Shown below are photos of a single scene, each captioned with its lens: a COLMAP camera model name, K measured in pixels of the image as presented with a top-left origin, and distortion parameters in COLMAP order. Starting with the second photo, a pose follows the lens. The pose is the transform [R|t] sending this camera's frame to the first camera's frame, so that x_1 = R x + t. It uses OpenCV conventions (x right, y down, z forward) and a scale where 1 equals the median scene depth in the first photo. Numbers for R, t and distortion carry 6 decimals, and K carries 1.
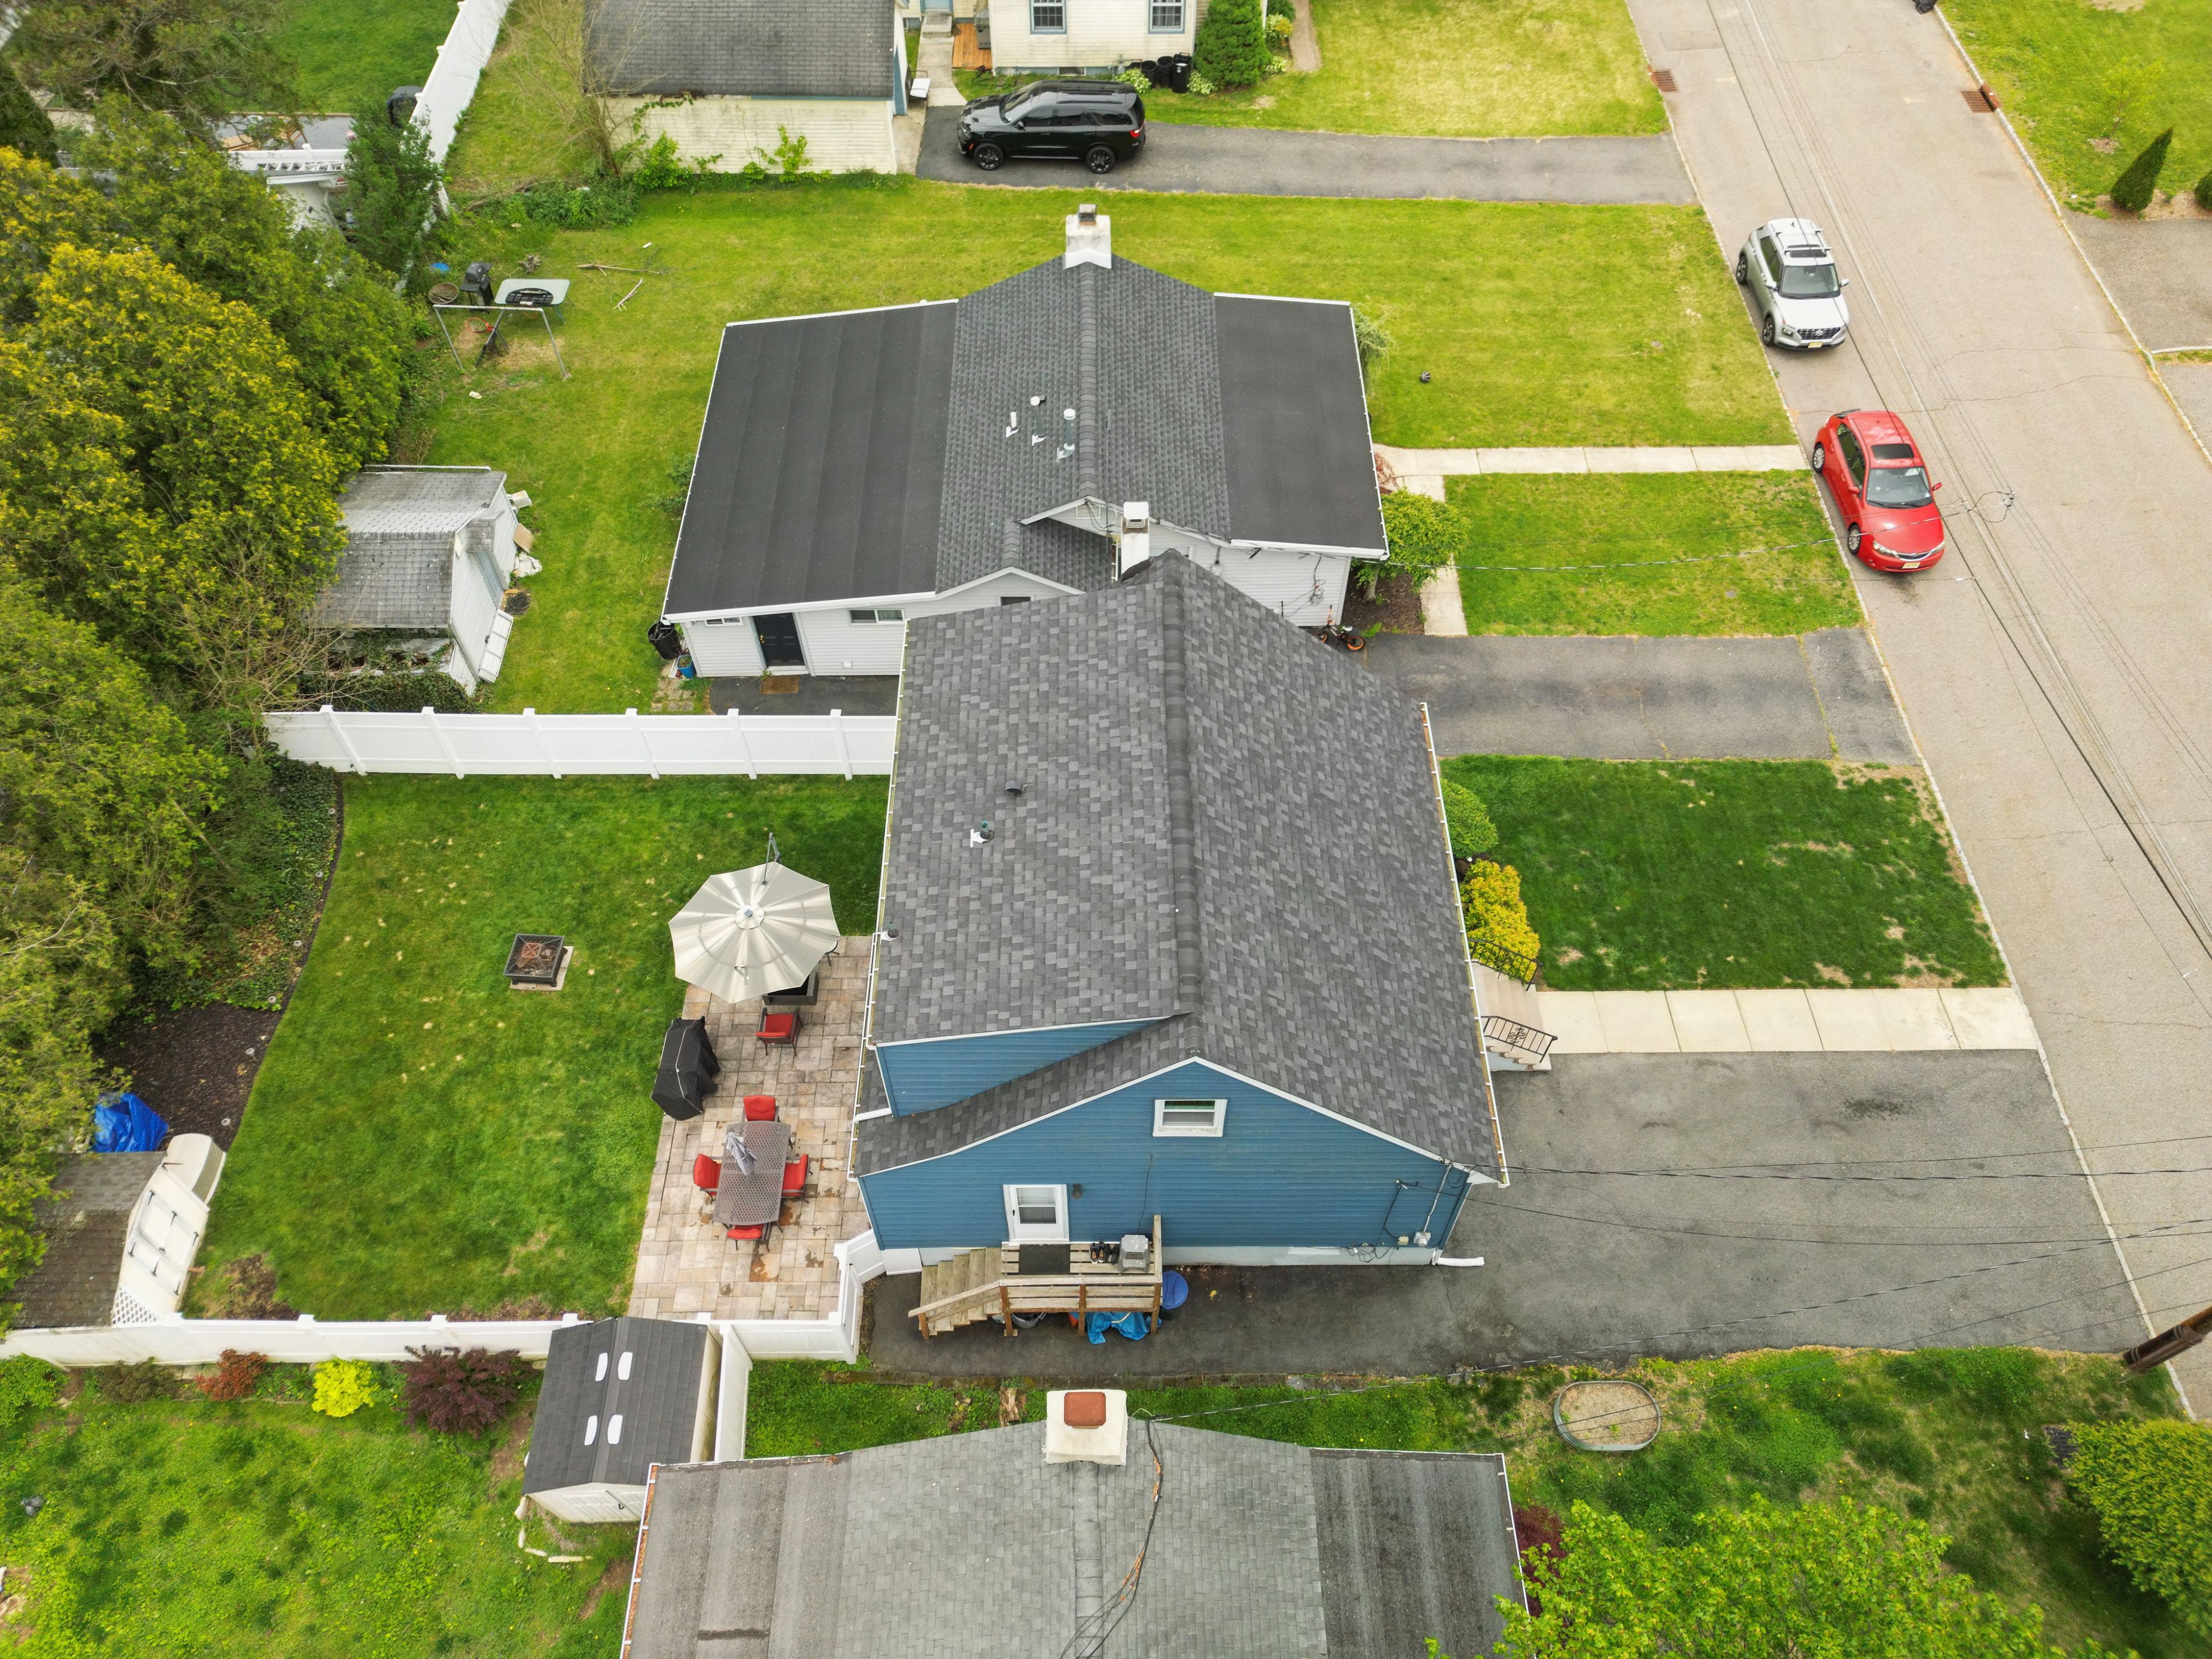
lens RADIAL K [[1537.7, 0, 1102.2], [0, 1537.7, 835.0], [0, 0, 1]] dist [0.060472, -0.055285]
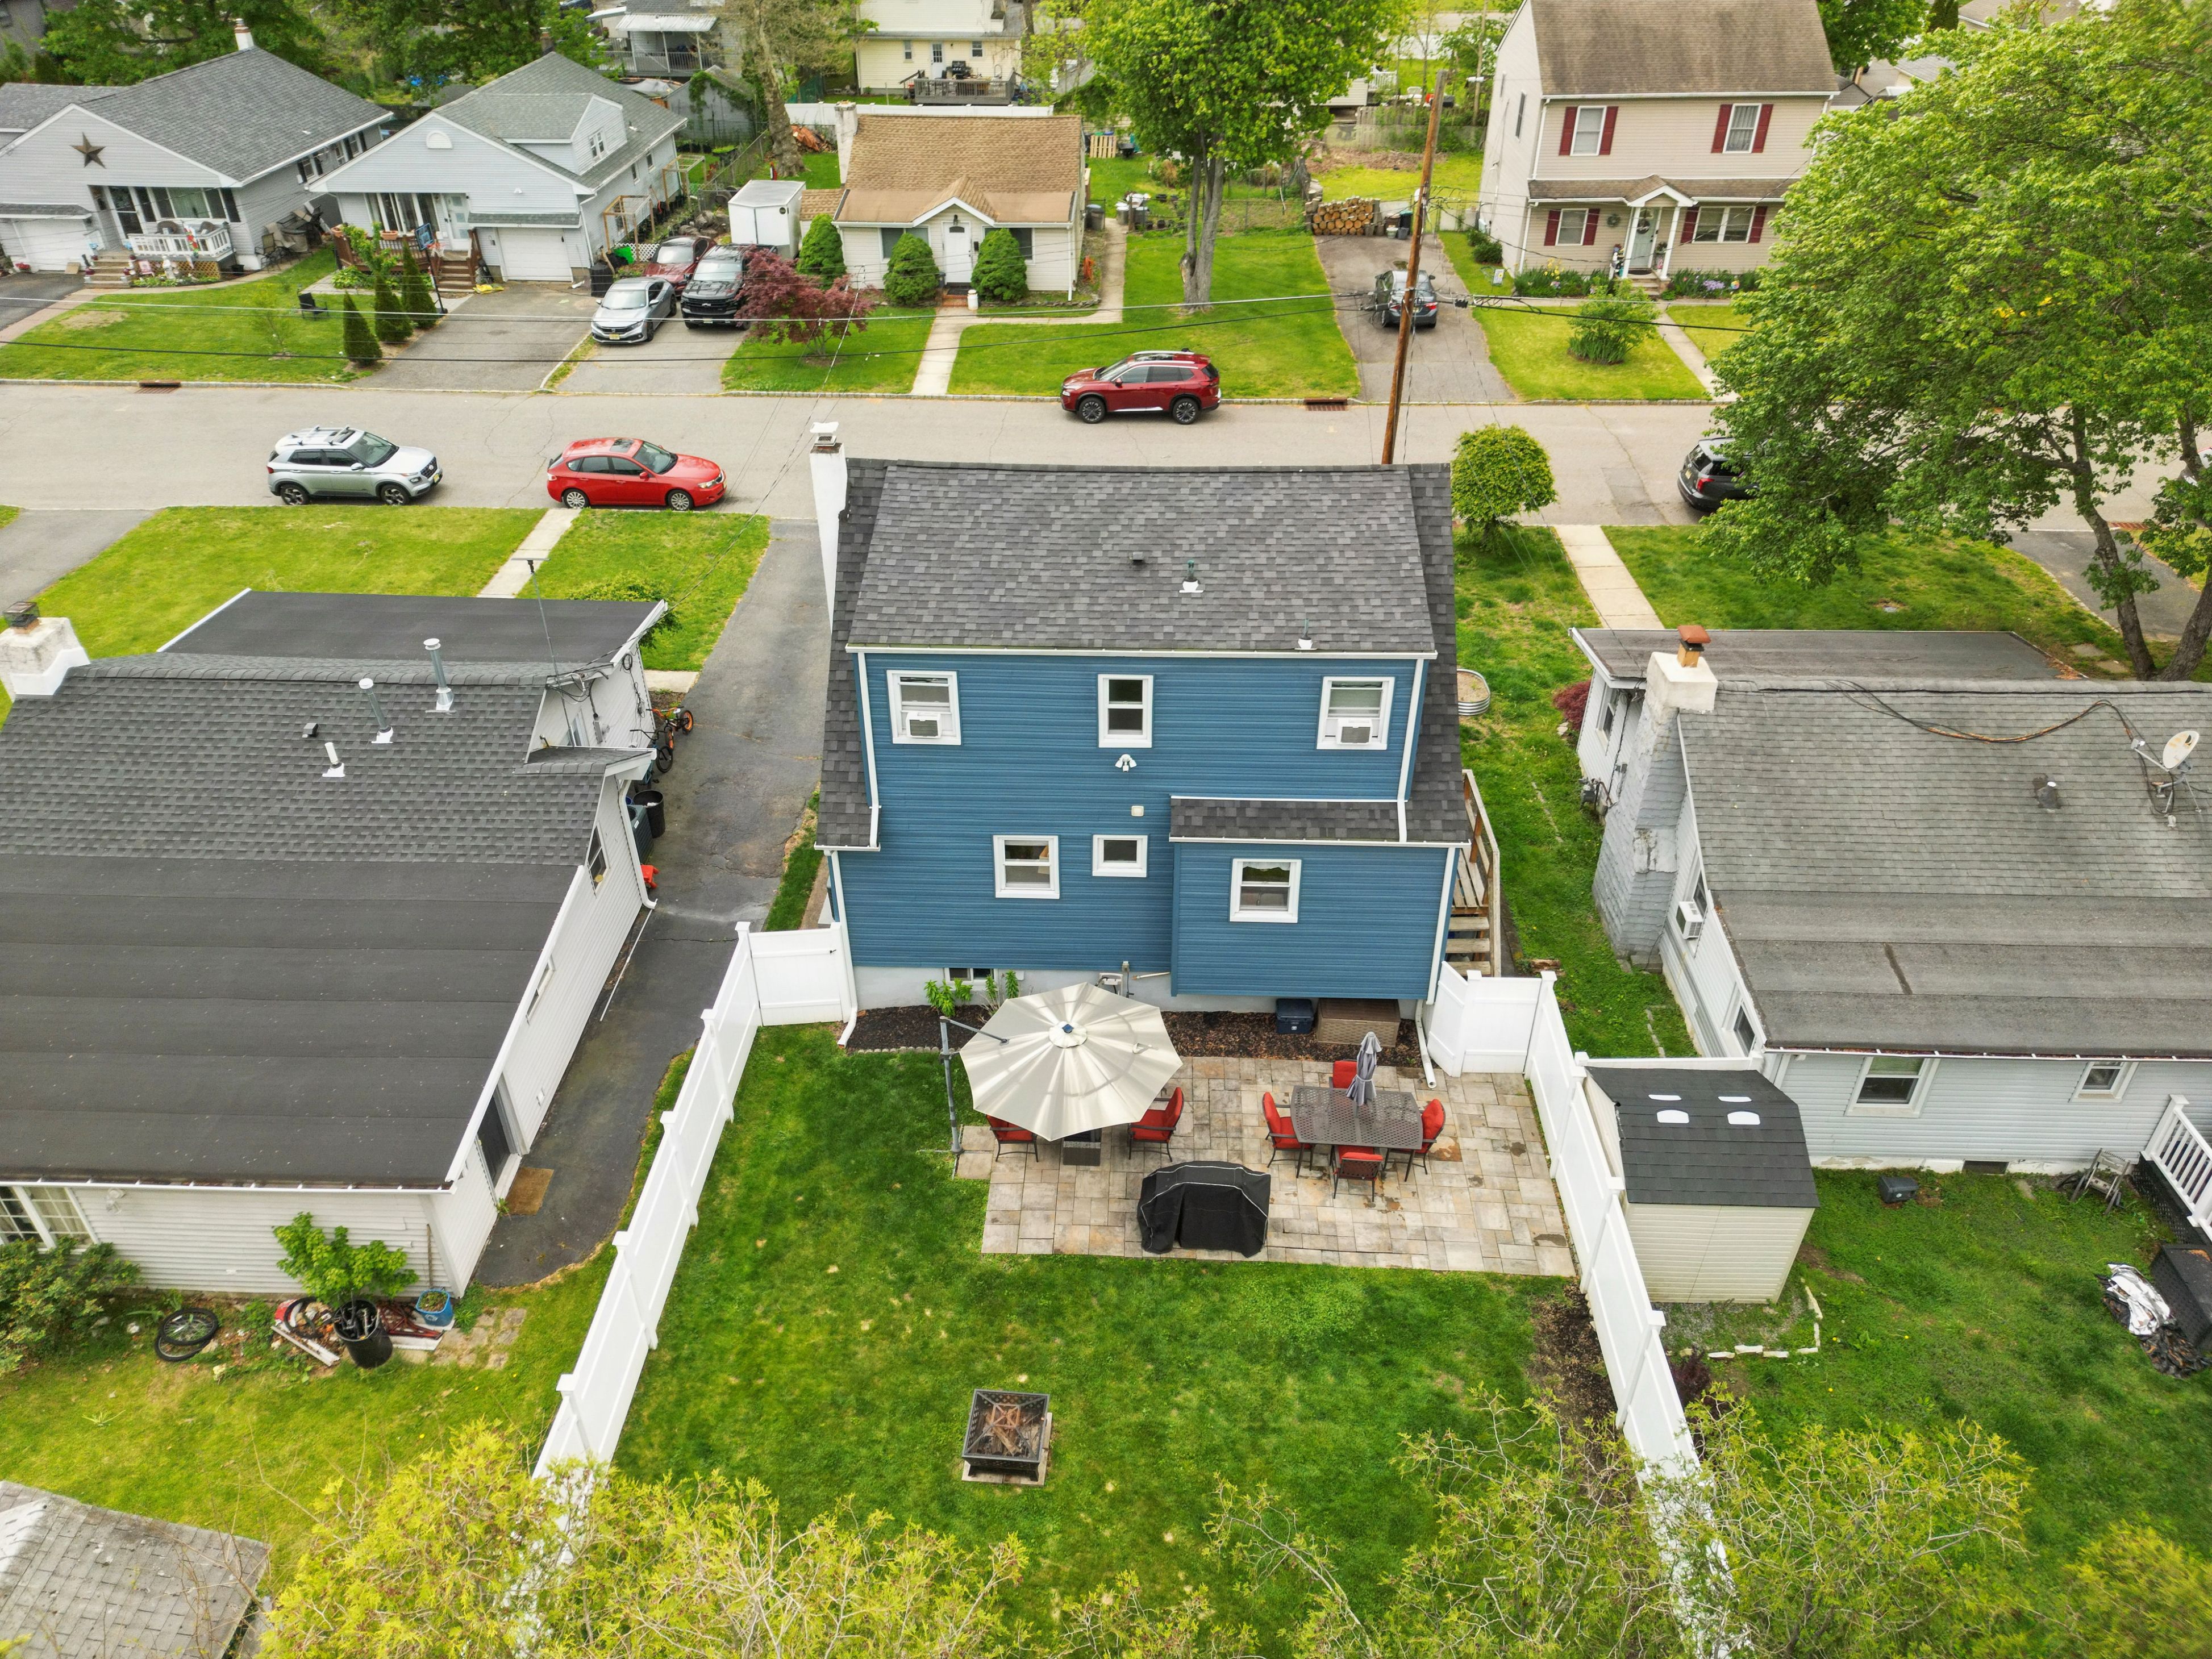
lens RADIAL K [[1537.7, 0, 1107.4], [0, 1537.7, 840.8], [0, 0, 1]] dist [0.060472, -0.055285]
pose [[0.037254, -0.568791, 0.821638, -0.700332], [0.810772, 0.497851, 0.307883, -0.187318], [-0.584175, 0.654692, 0.479707, 0.489748]]
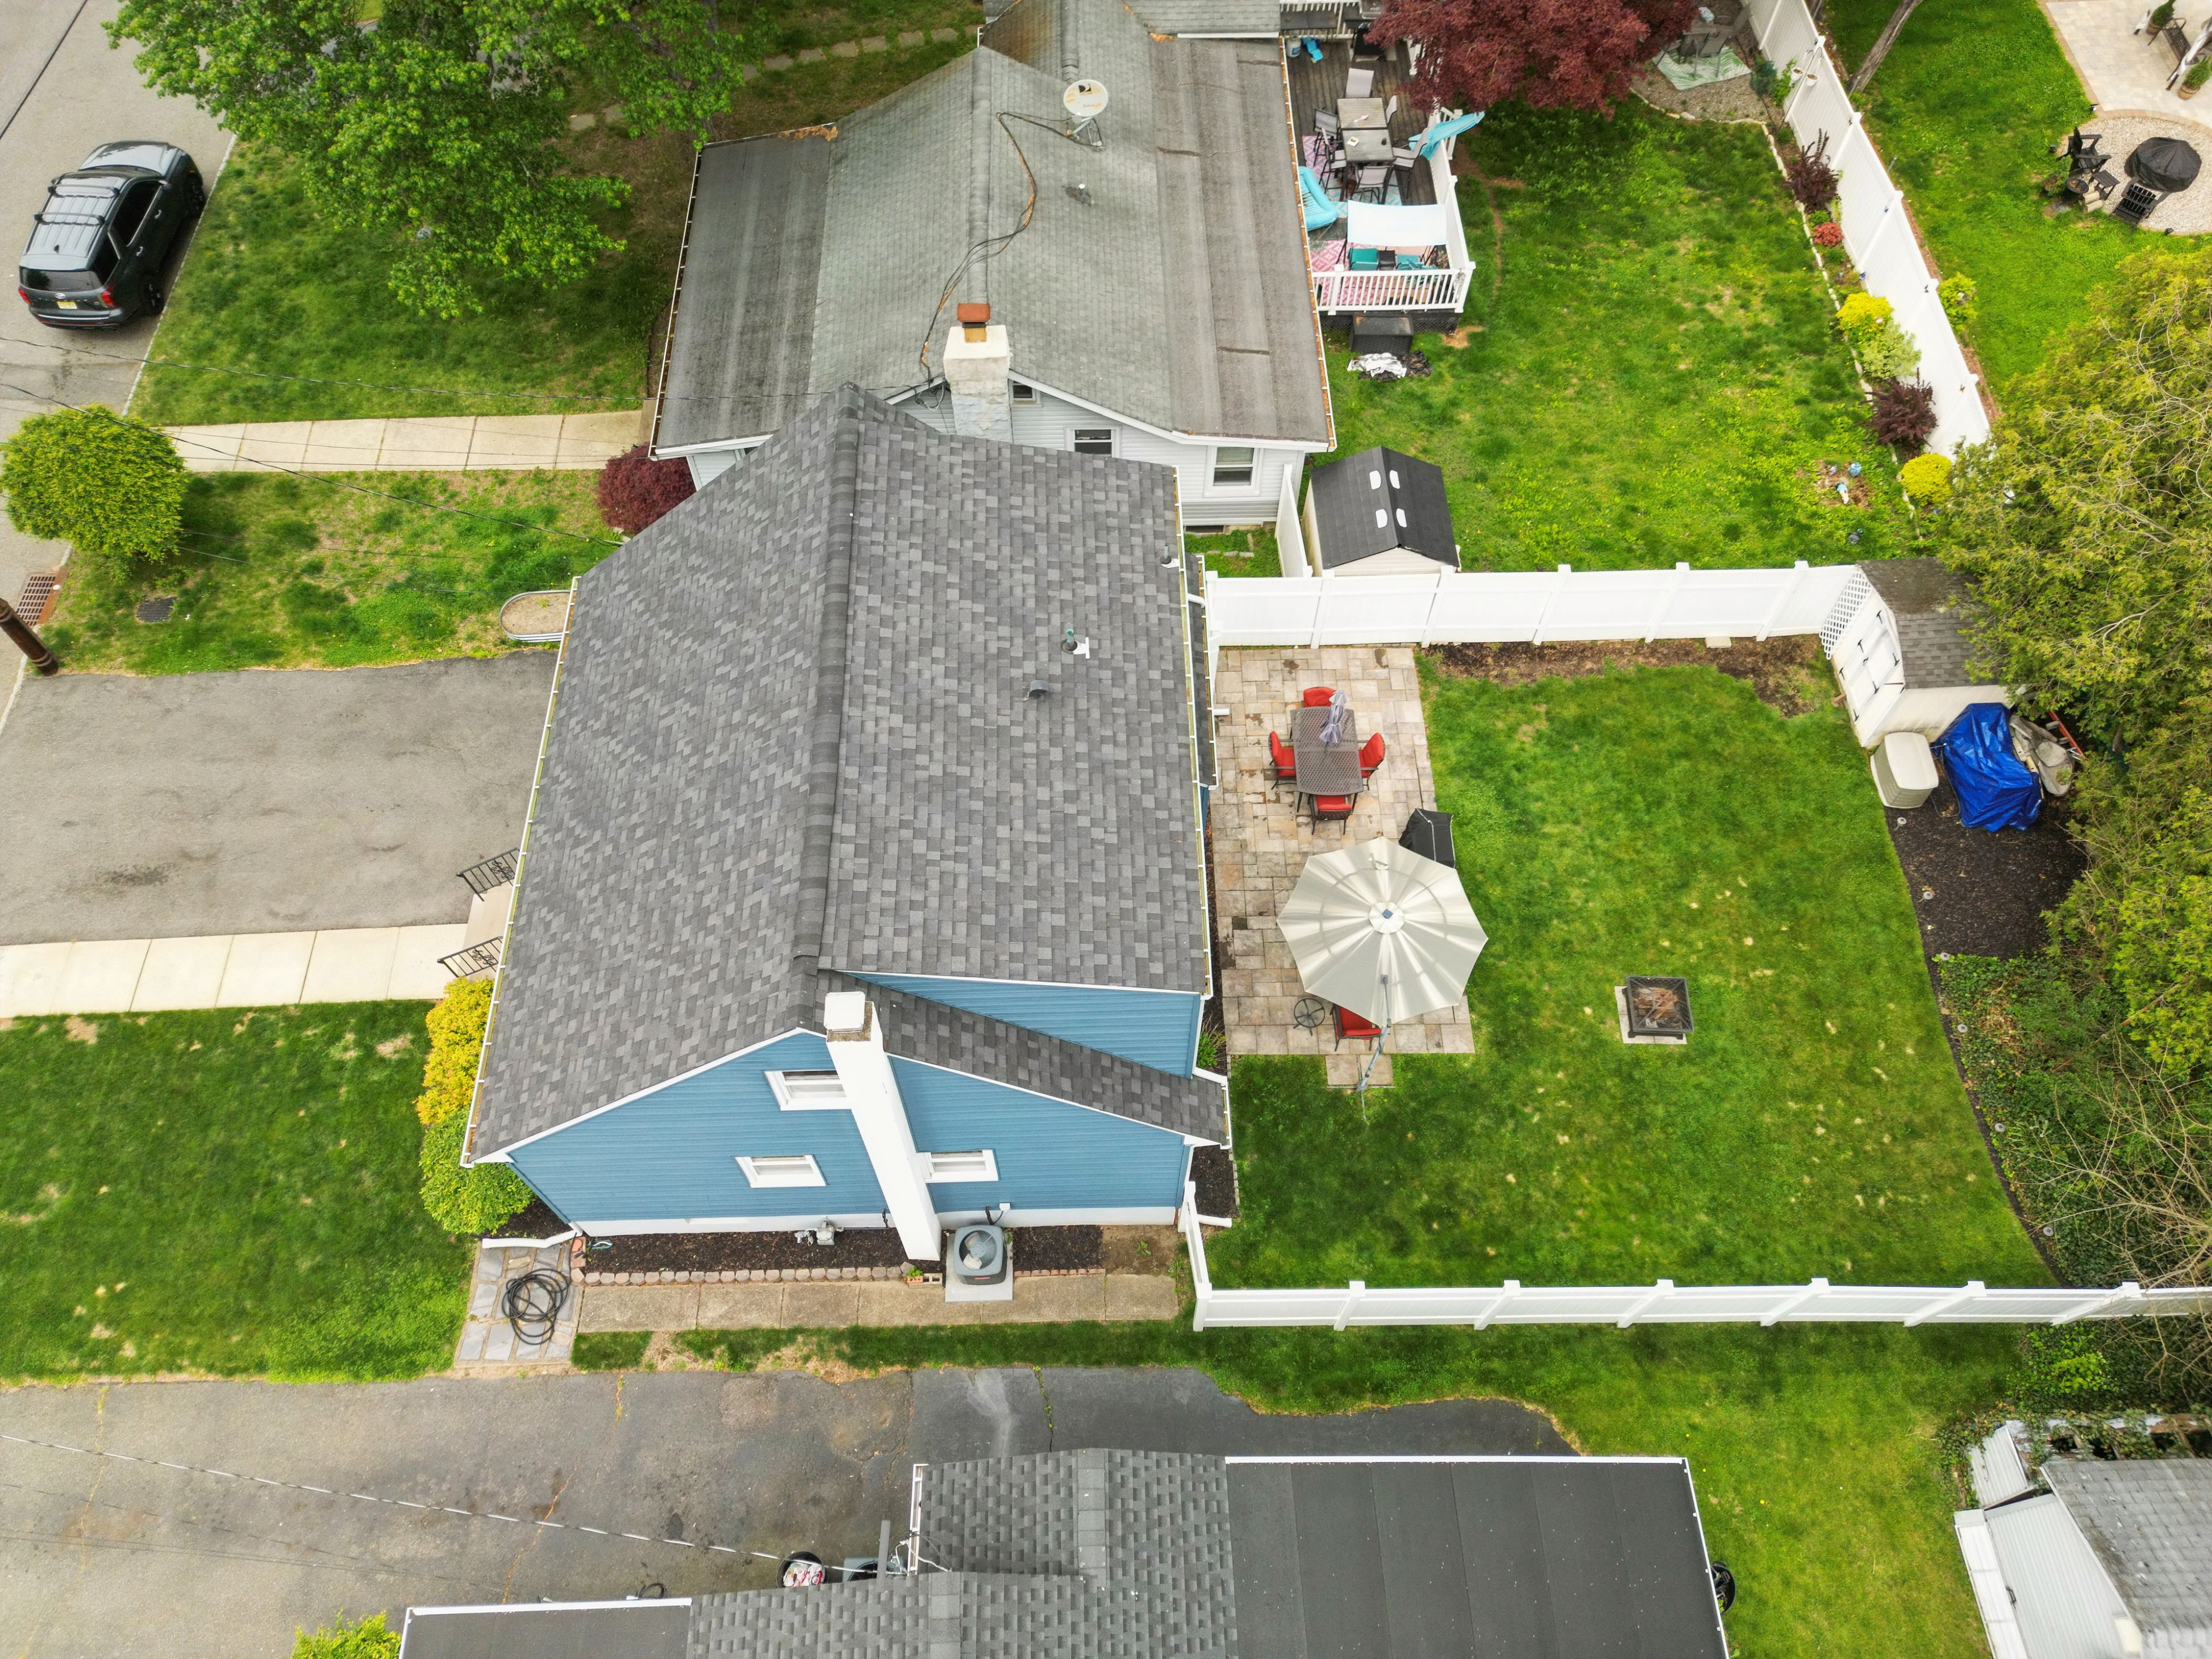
lens RADIAL K [[1537.7, 0, 1102.0], [0, 1537.7, 832.2], [0, 0, 1]] dist [0.060472, -0.055285]
pose [[-0.999820, 0.017620, -0.006969, -0.062086], [-0.013465, -0.401929, 0.915572, -0.597459], [0.013332, 0.915501, 0.402094, 0.546297]]
